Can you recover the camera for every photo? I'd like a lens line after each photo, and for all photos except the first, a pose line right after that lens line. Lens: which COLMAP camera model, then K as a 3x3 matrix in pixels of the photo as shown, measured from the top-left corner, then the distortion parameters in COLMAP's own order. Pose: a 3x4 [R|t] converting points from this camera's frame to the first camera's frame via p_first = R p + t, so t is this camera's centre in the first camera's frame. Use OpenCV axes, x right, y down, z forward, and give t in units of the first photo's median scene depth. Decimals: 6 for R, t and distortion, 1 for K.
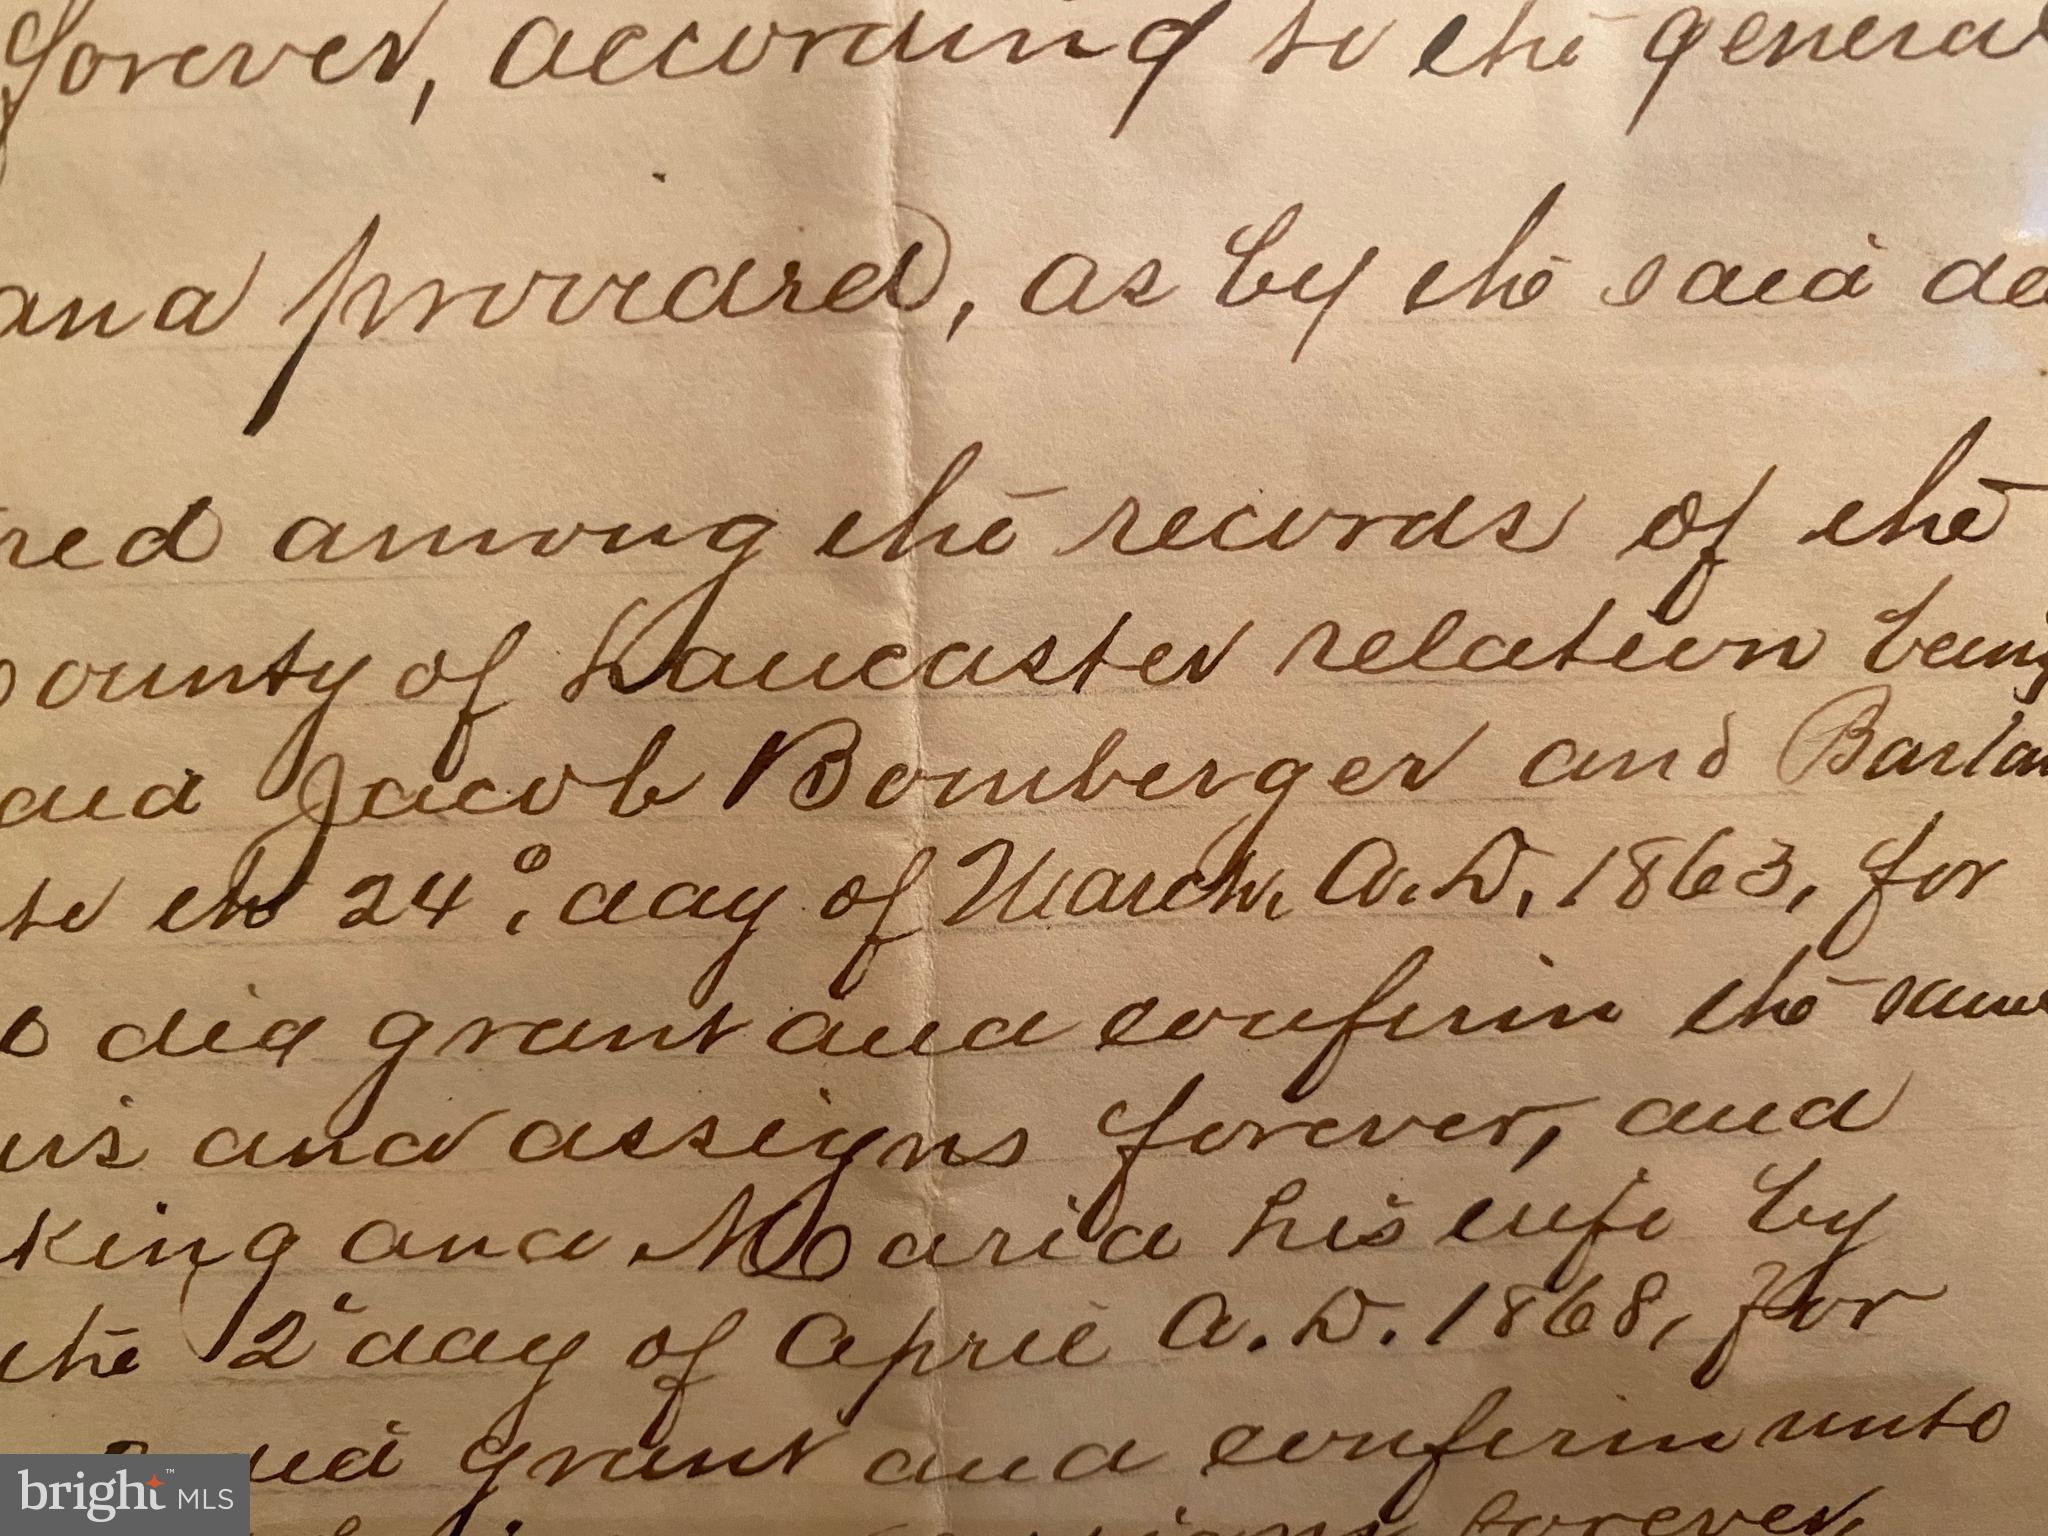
lens RADIAL K [[1535.0, 0, 1026.5], [0, 1535.0, 764.9], [0, 0, 1]] dist [0.044234, -0.007608]
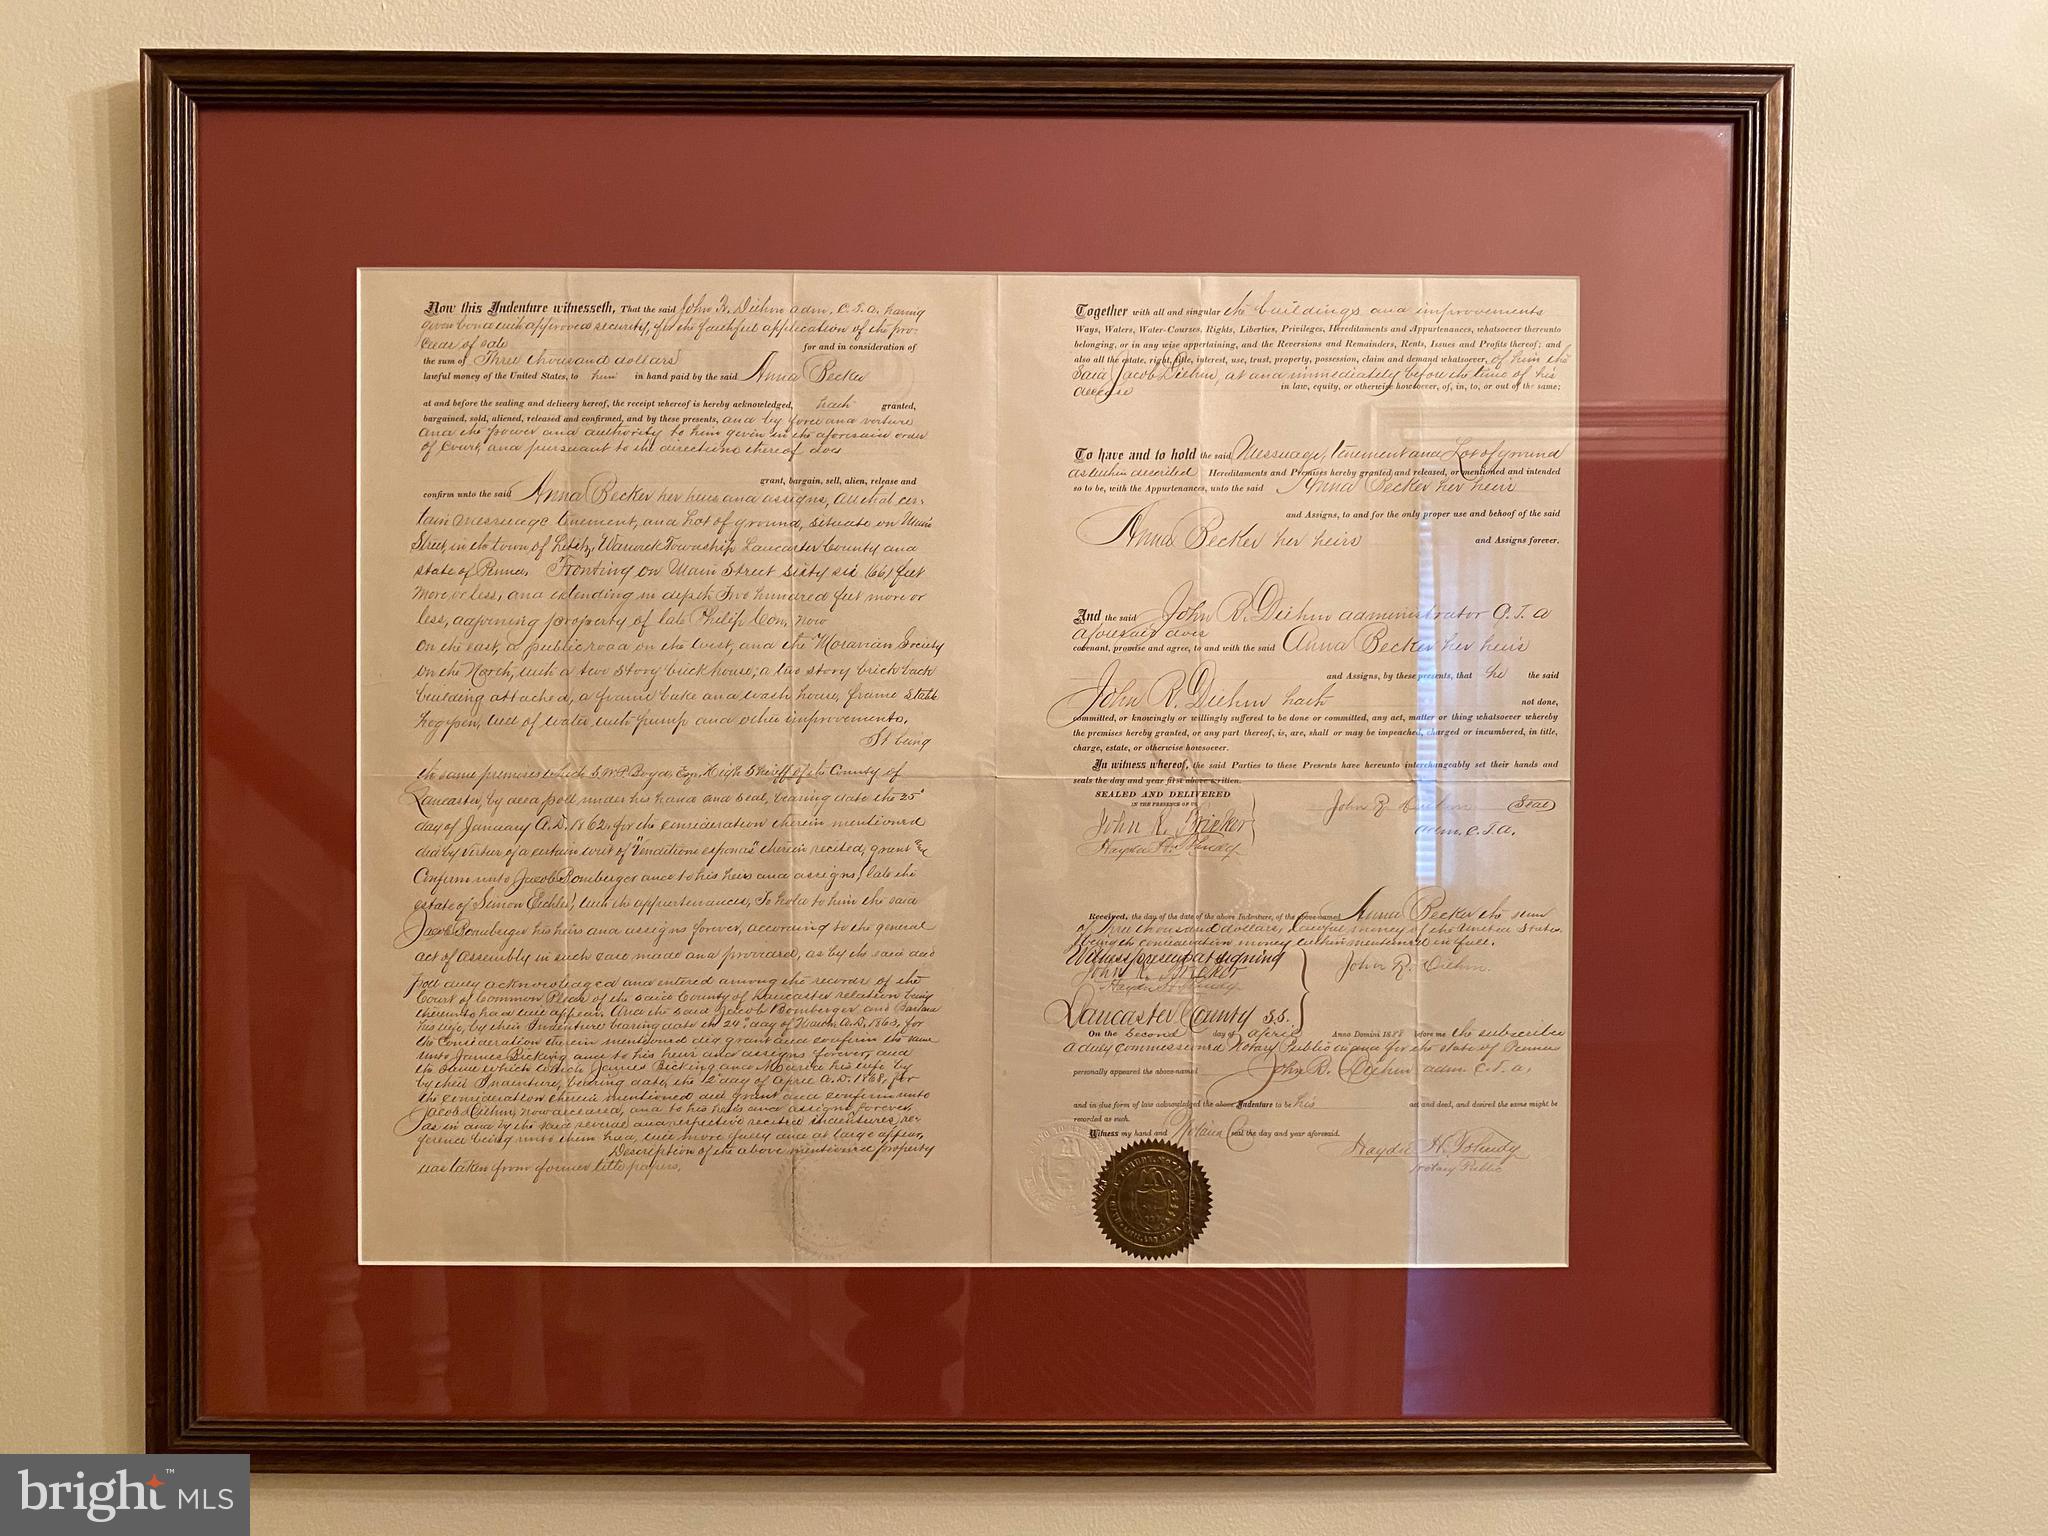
lens RADIAL K [[1535.0, 0, 1016.1], [0, 1535.0, 769.2], [0, 0, 1]] dist [0.044234, -0.007608]
pose [[0.999721, 0.016530, 0.016899, 0.984414], [-0.013840, 0.988817, -0.148489, -0.061459], [-0.019165, 0.148213, 0.988770, -7.519346]]
